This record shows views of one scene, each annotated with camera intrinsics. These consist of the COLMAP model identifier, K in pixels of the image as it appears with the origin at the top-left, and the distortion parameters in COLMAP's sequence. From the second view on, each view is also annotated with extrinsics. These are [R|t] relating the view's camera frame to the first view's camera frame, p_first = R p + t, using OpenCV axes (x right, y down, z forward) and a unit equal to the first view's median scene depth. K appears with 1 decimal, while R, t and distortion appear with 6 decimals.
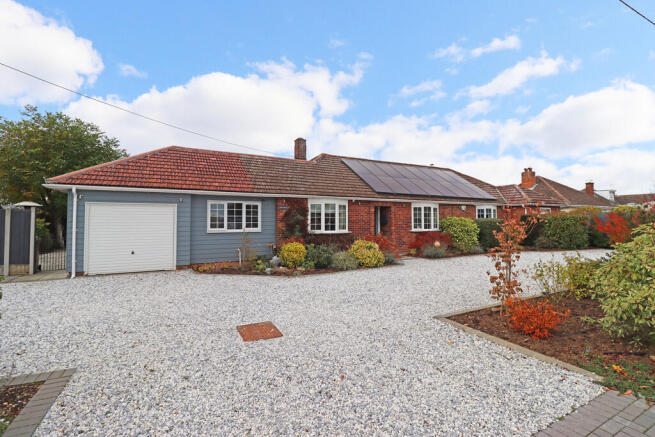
lens RADIAL K [[303.7, 0, 327.8], [0, 303.7, 217.6], [0, 0, 1]] dist [-0.001176, -0.002197]
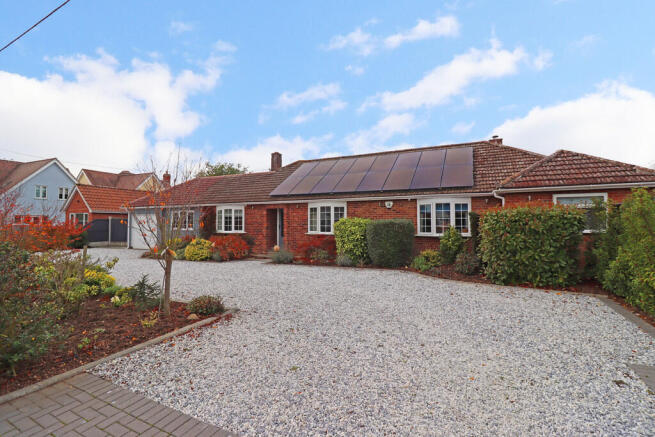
lens RADIAL K [[303.7, 0, 327.7], [0, 303.7, 219.8], [0, 0, 1]] dist [-0.001176, -0.002197]
pose [[0.589887, -0.009082, -0.807435, 1.056897], [0.012657, 0.999918, -0.002000, 0.004481], [0.807386, -0.009040, 0.589954, 0.506961]]
